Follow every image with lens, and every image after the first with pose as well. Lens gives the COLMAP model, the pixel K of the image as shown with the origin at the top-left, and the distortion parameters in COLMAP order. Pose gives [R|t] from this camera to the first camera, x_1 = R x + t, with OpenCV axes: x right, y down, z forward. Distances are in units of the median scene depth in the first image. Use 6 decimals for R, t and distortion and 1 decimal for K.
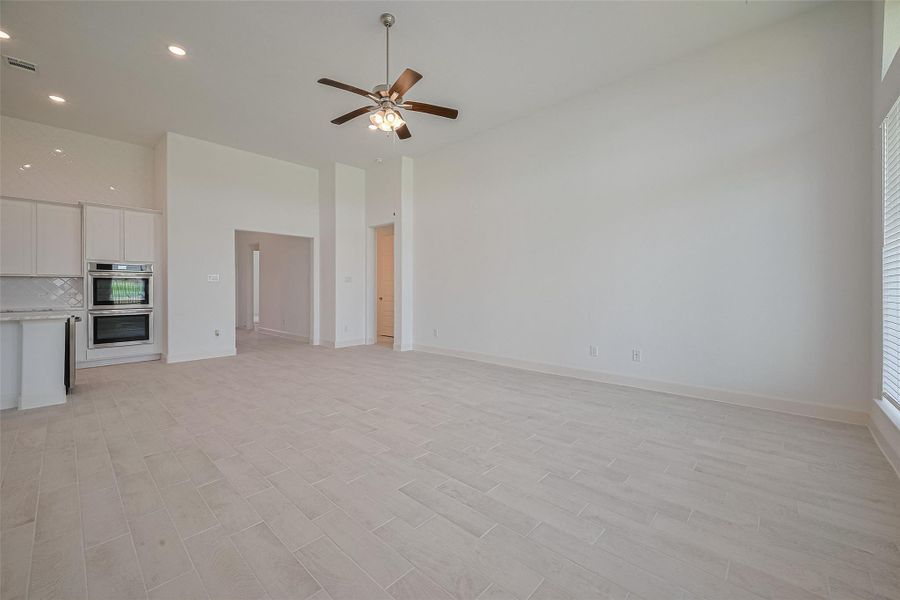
lens RADIAL K [[358.5, 0, 445.4], [0, 358.5, 291.1], [0, 0, 1]] dist [0.000299, -0.000437]
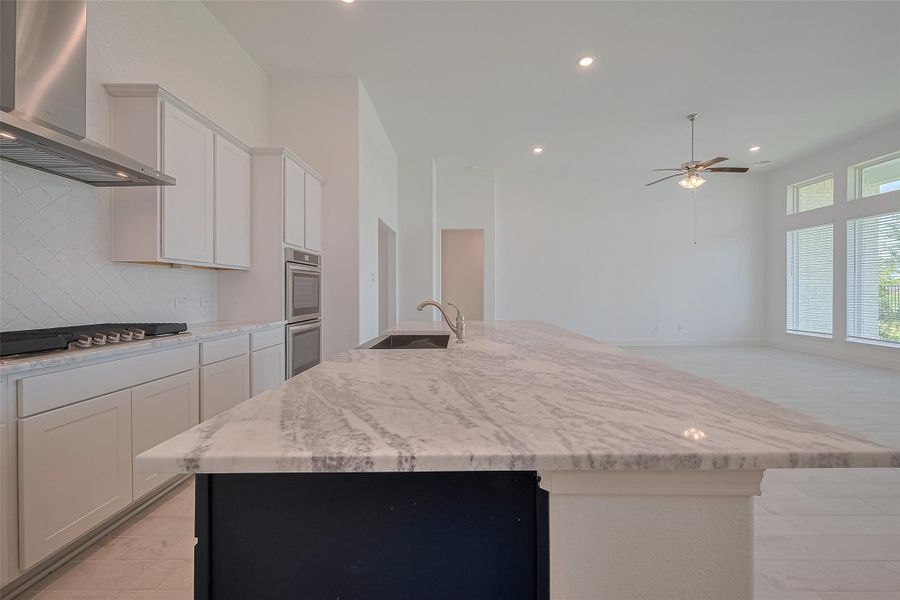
lens RADIAL K [[358.5, 0, 462.0], [0, 358.5, 291.2], [0, 0, 1]] dist [0.000299, -0.000437]
pose [[0.734952, -0.000477, 0.678119, -0.999739], [0.005514, 0.999971, -0.005273, 0.000517], [-0.678097, 0.007615, 0.734933, 0.277264]]
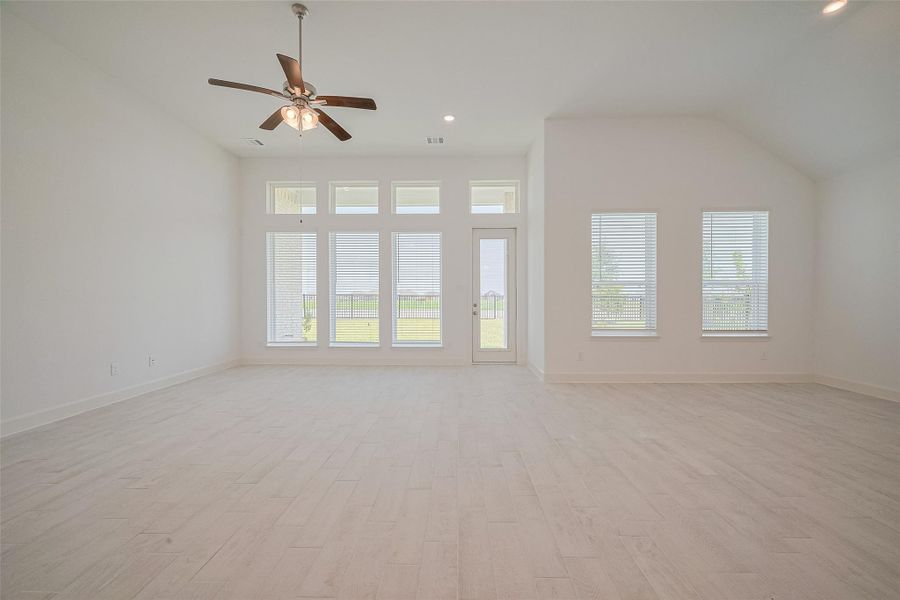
lens RADIAL K [[358.5, 0, 451.2], [0, 358.5, 300.0], [0, 0, 1]] dist [0.000299, -0.000437]
pose [[-0.664809, -0.002372, 0.747009, -0.579700], [0.009410, 0.999889, 0.011550, -0.005573], [-0.746954, 0.014708, -0.664713, 0.690282]]
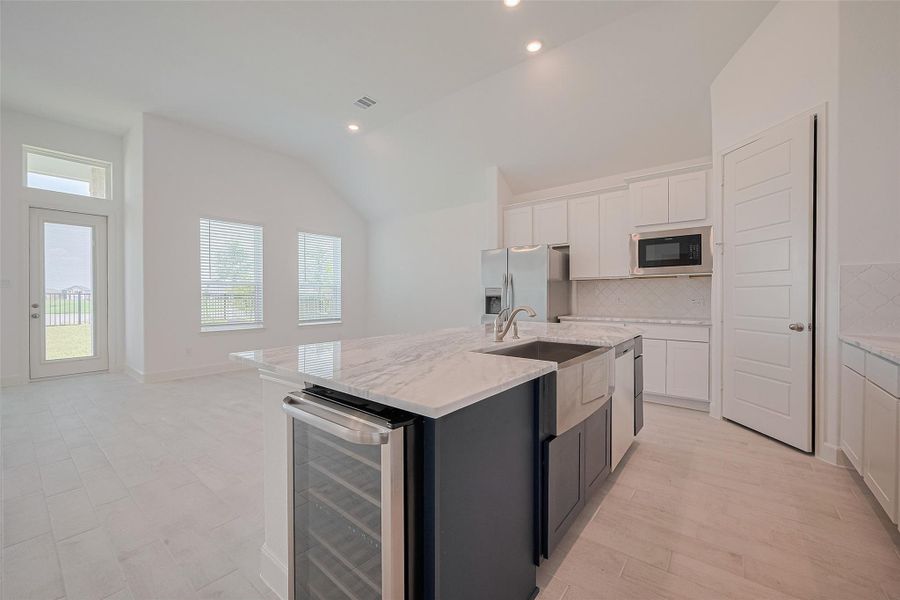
lens RADIAL K [[358.5, 0, 455.3], [0, 358.5, 298.3], [0, 0, 1]] dist [0.000299, -0.000437]
pose [[-0.996941, 0.002744, -0.078112, -0.725568], [0.001692, 0.999907, 0.013529, -0.003844], [0.078142, 0.013356, -0.996853, 0.822979]]
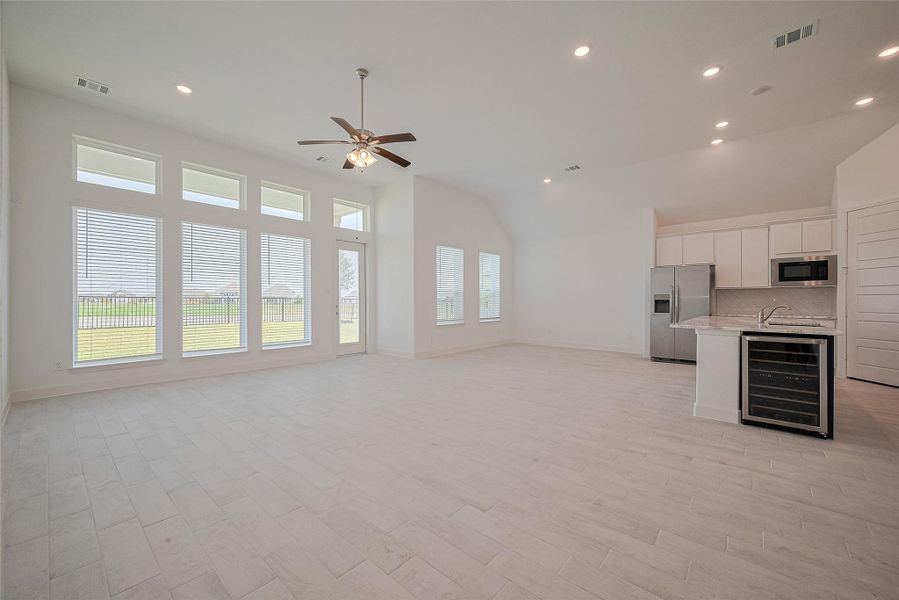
lens RADIAL K [[358.1, 0, 450.4], [0, 358.1, 301.6], [0, 0, 1]] dist [0.000299, -0.000437]
pose [[-0.999494, 0.001755, -0.031774, -0.212323], [0.001392, 0.999934, 0.011439, -0.007142], [0.031792, 0.011389, -0.999430, 1.130378]]
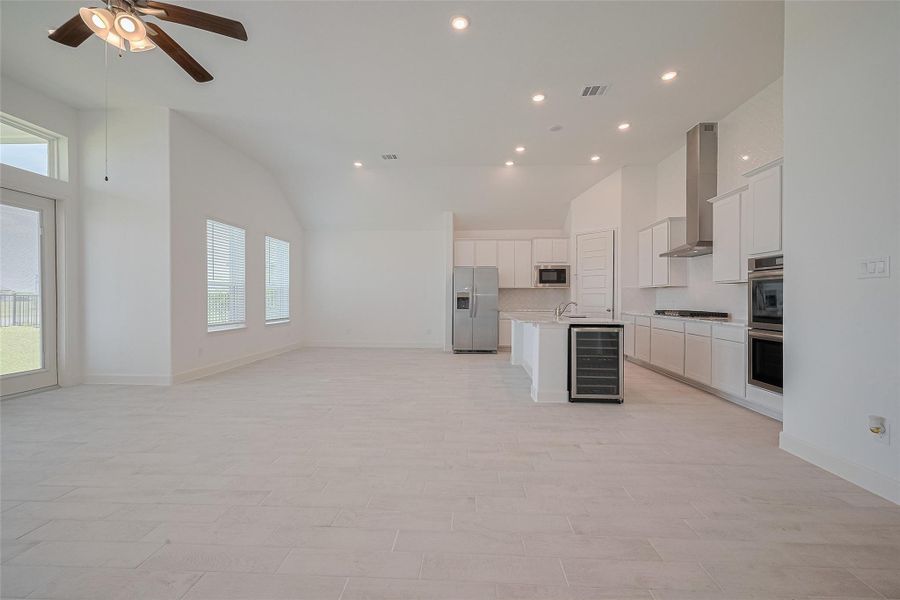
lens RADIAL K [[358.5, 0, 456.6], [0, 358.5, 299.6], [0, 0, 1]] dist [0.000299, -0.000437]
pose [[-0.759256, 0.002795, -0.650786, -0.101991], [-0.006656, 0.999905, 0.012060, -0.005623], [0.650758, 0.013489, -0.759165, 0.963239]]
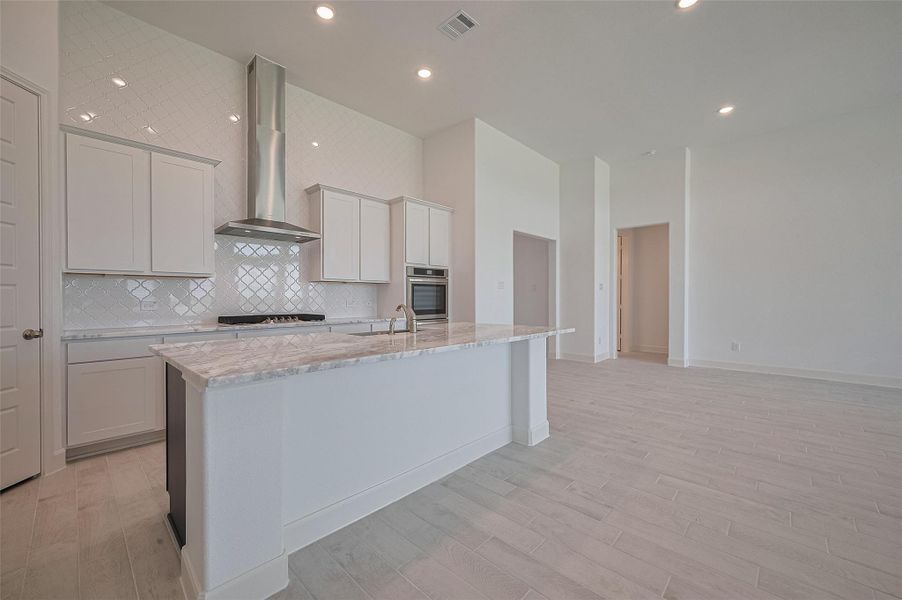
lens RADIAL K [[359.3, 0, 443.4], [0, 359.3, 298.0], [0, 0, 1]] dist [0.000299, -0.000437]
pose [[0.999732, 0.001601, -0.023079, -0.742460], [-0.001733, 0.999982, -0.005677, 0.002208], [0.023069, 0.005716, 0.999718, 0.102038]]
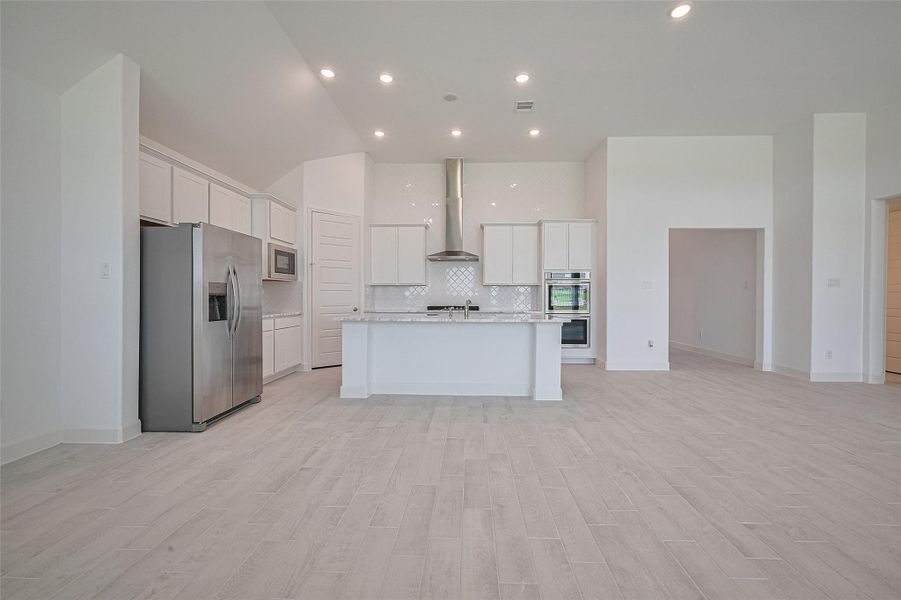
lens RADIAL K [[358.9, 0, 462.5], [0, 358.9, 297.6], [0, 0, 1]] dist [0.000299, -0.000437]
pose [[0.662923, 0.007265, -0.748652, -0.262109], [-0.009843, 0.999951, 0.000988, 0.002396], [0.748623, 0.006714, 0.662962, 0.034895]]
